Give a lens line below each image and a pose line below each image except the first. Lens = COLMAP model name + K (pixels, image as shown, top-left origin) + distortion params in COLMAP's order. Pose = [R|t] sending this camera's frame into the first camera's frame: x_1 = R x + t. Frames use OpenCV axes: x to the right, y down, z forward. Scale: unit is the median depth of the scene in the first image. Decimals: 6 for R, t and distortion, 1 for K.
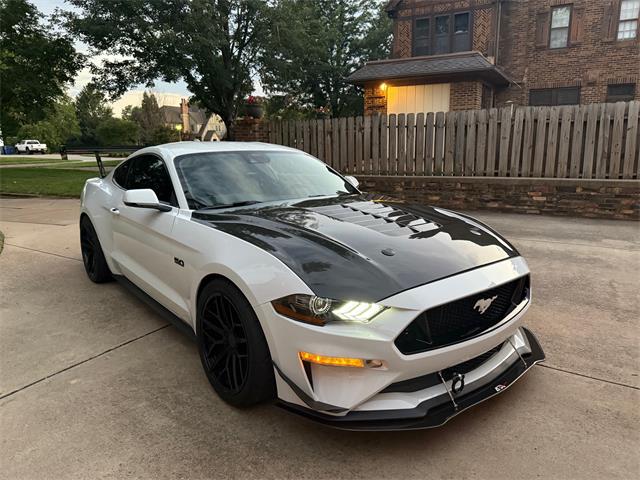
lens RADIAL K [[456.7, 0, 319.2], [0, 456.7, 244.4], [0, 0, 1]] dist [0.023214, -0.031420]
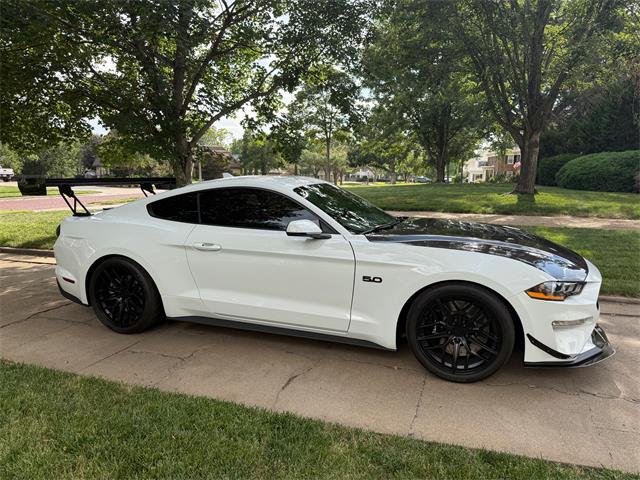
lens RADIAL K [[455.7, 0, 323.5], [0, 455.7, 234.5], [0, 0, 1]] dist [0.031993, -0.003759]
pose [[0.849517, -0.071216, 0.522732, -0.341801], [0.110965, 0.992802, -0.045077, -0.012531], [-0.515759, 0.096298, 0.851305, 0.026946]]
